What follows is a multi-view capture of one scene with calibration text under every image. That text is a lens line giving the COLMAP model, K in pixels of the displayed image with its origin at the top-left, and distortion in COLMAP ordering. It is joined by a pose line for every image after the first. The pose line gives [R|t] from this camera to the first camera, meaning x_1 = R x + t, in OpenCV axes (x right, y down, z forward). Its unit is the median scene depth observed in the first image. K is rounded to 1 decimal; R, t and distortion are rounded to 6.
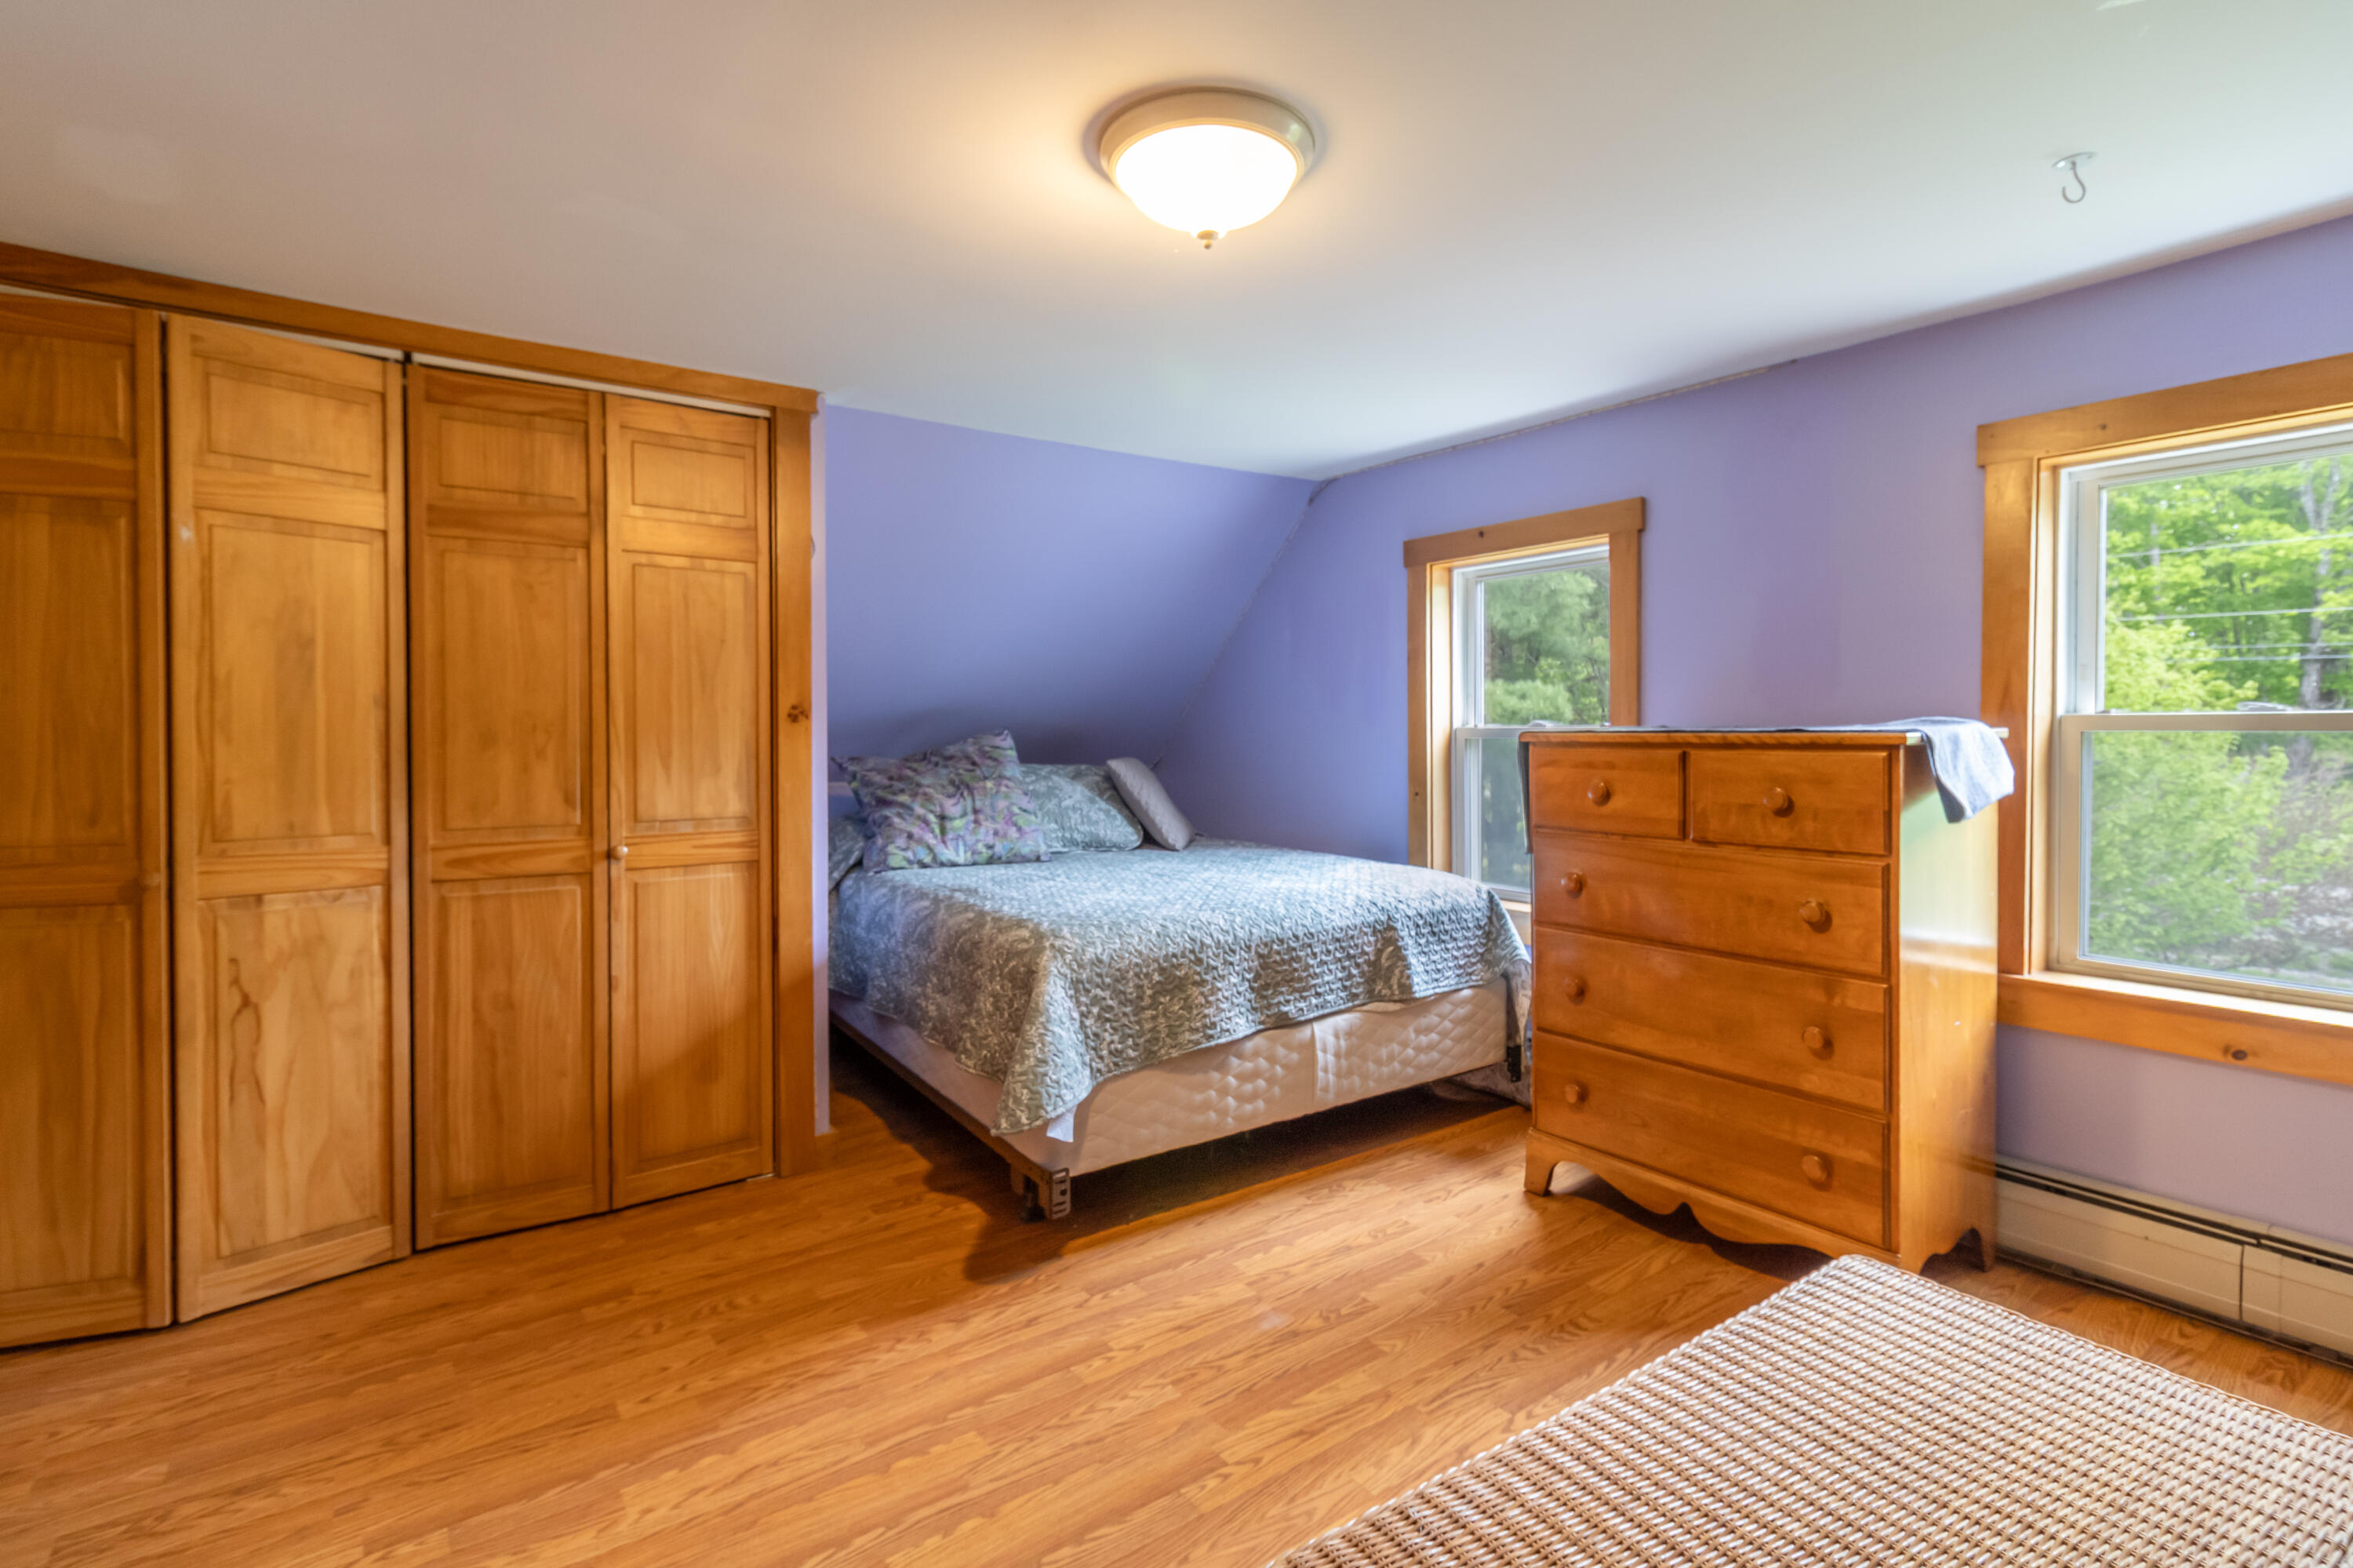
lens RADIAL K [[1097.4, 0, 1181.5], [0, 1097.4, 752.4], [0, 0, 1]] dist [0.000629, 0.000110]
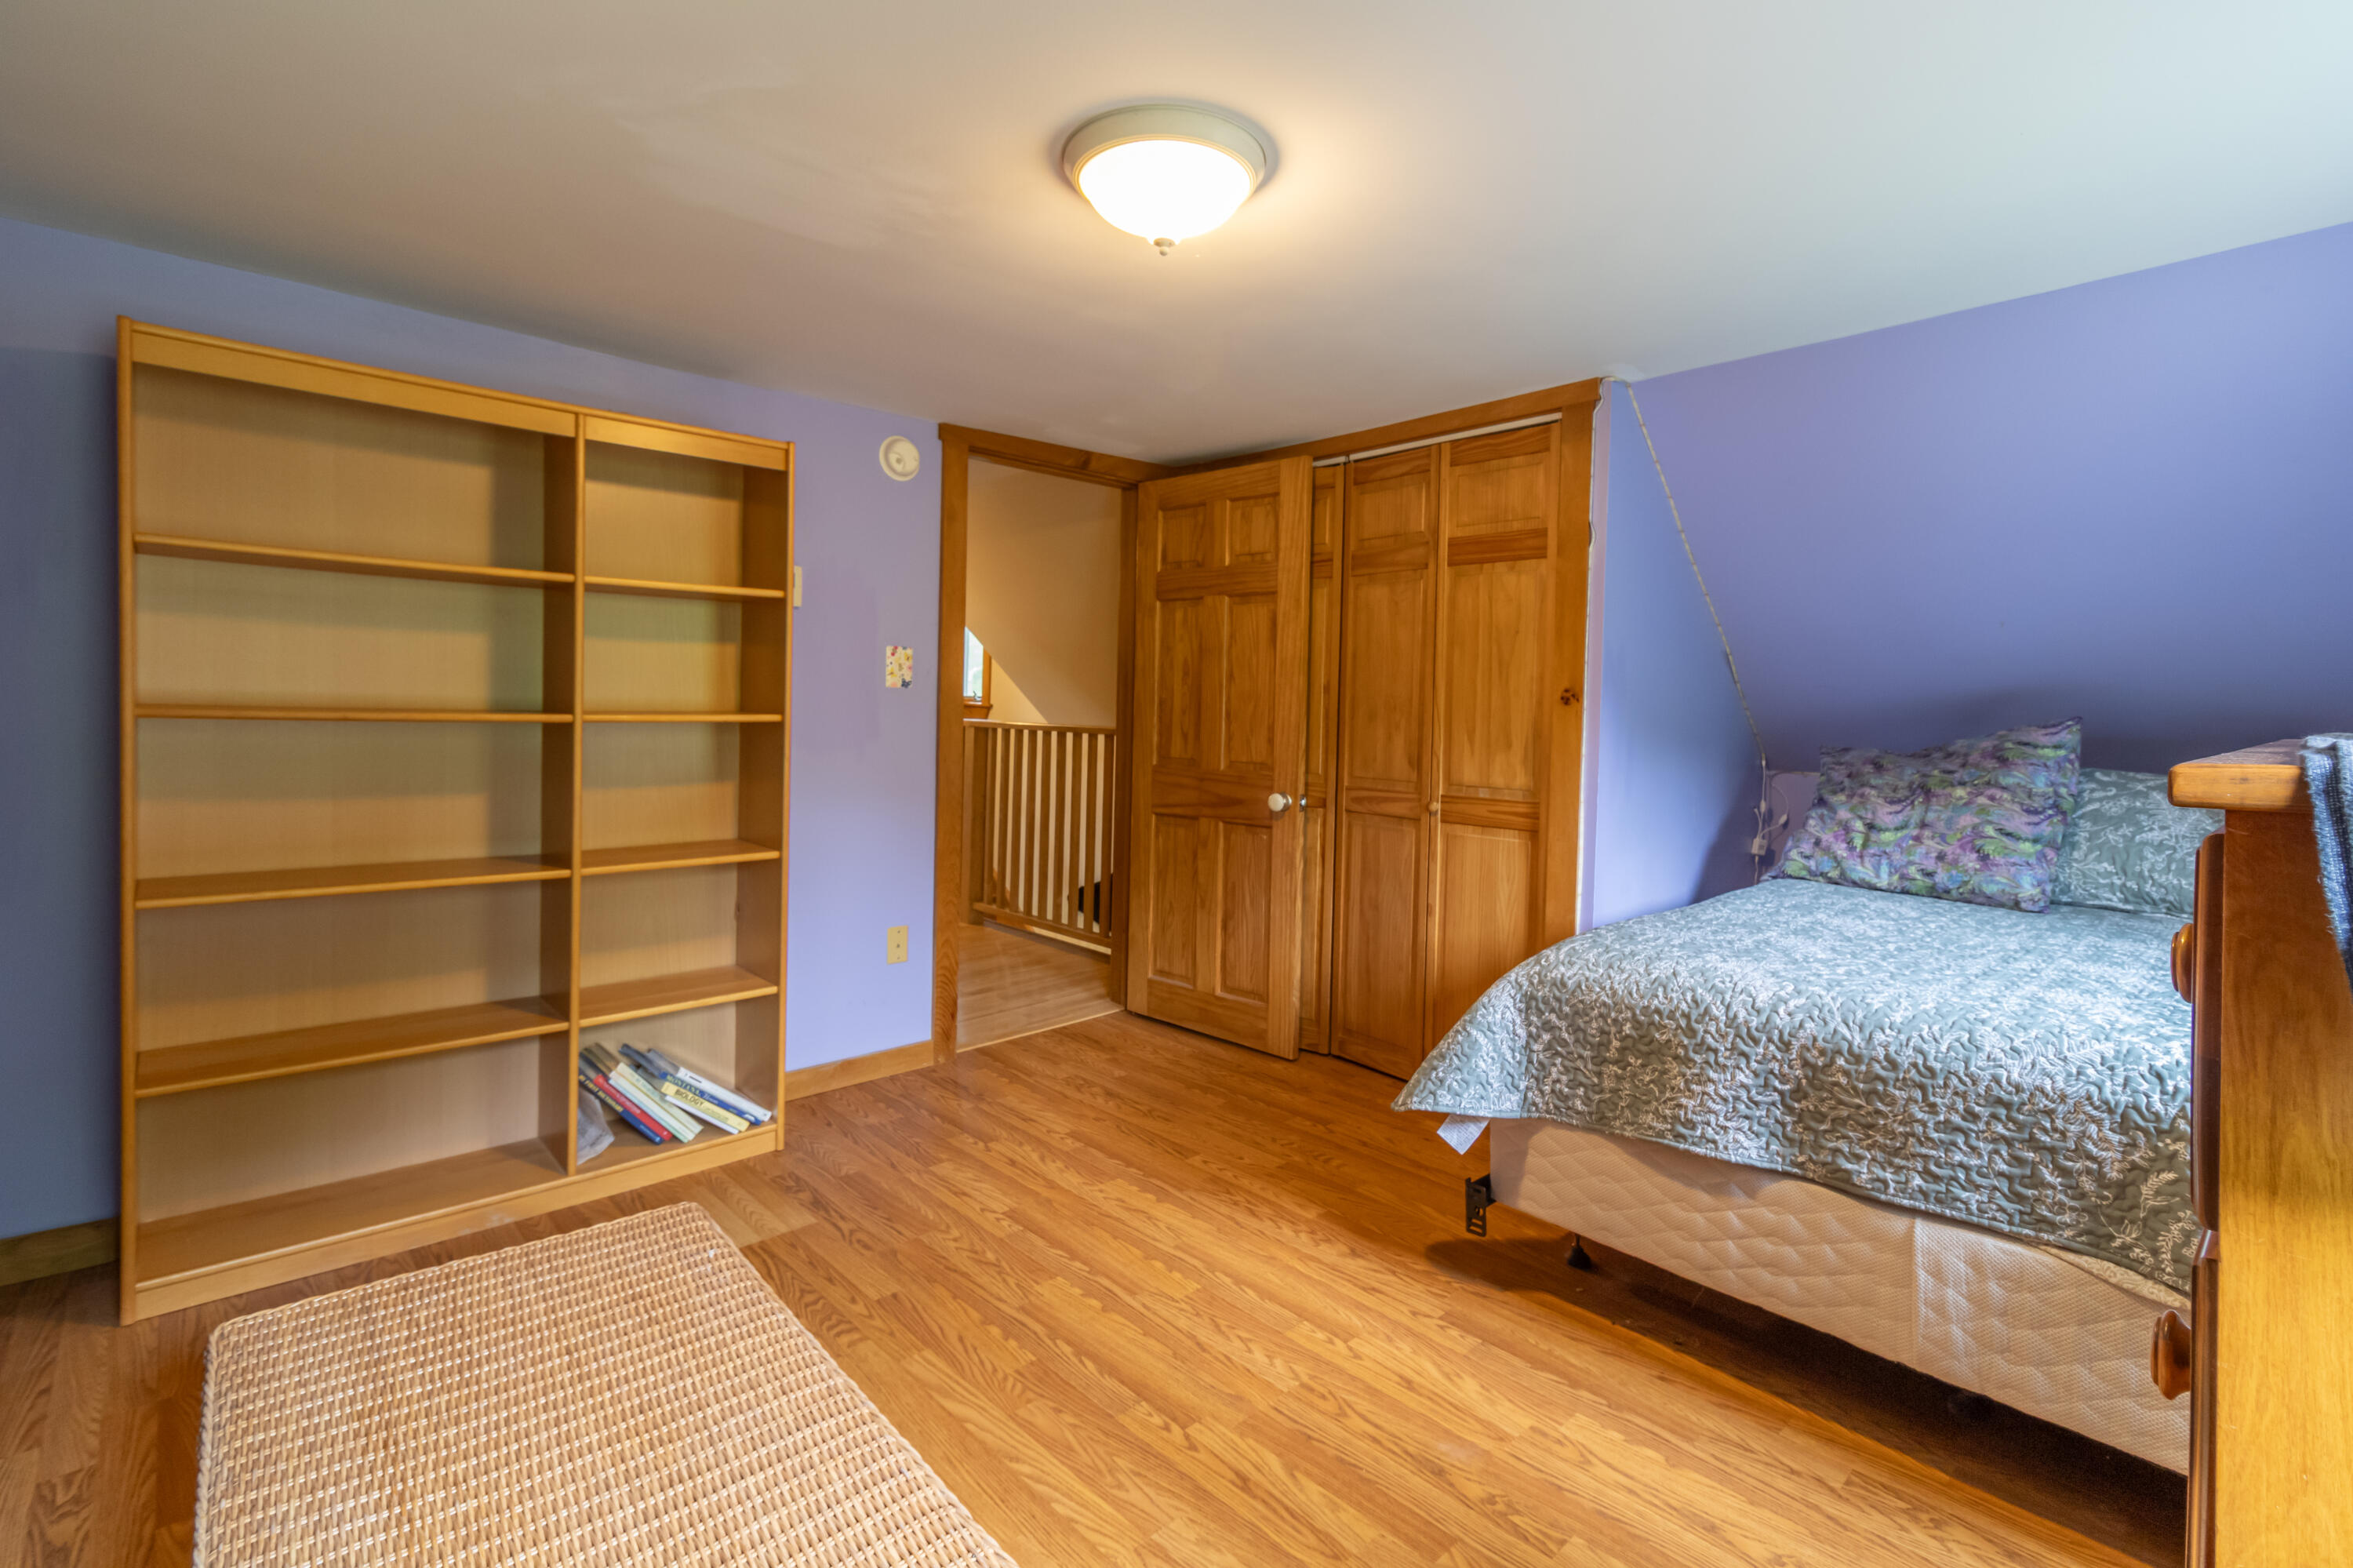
lens RADIAL K [[1084.8, 0, 1225.5], [0, 1084.8, 733.7], [0, 0, 1]] dist [-0.000918, -0.000141]
pose [[0.145599, 0.031518, -0.988841, 0.690871], [-0.035234, 0.999024, 0.026655, -0.017897], [0.988716, 0.030960, 0.146567, 0.585911]]
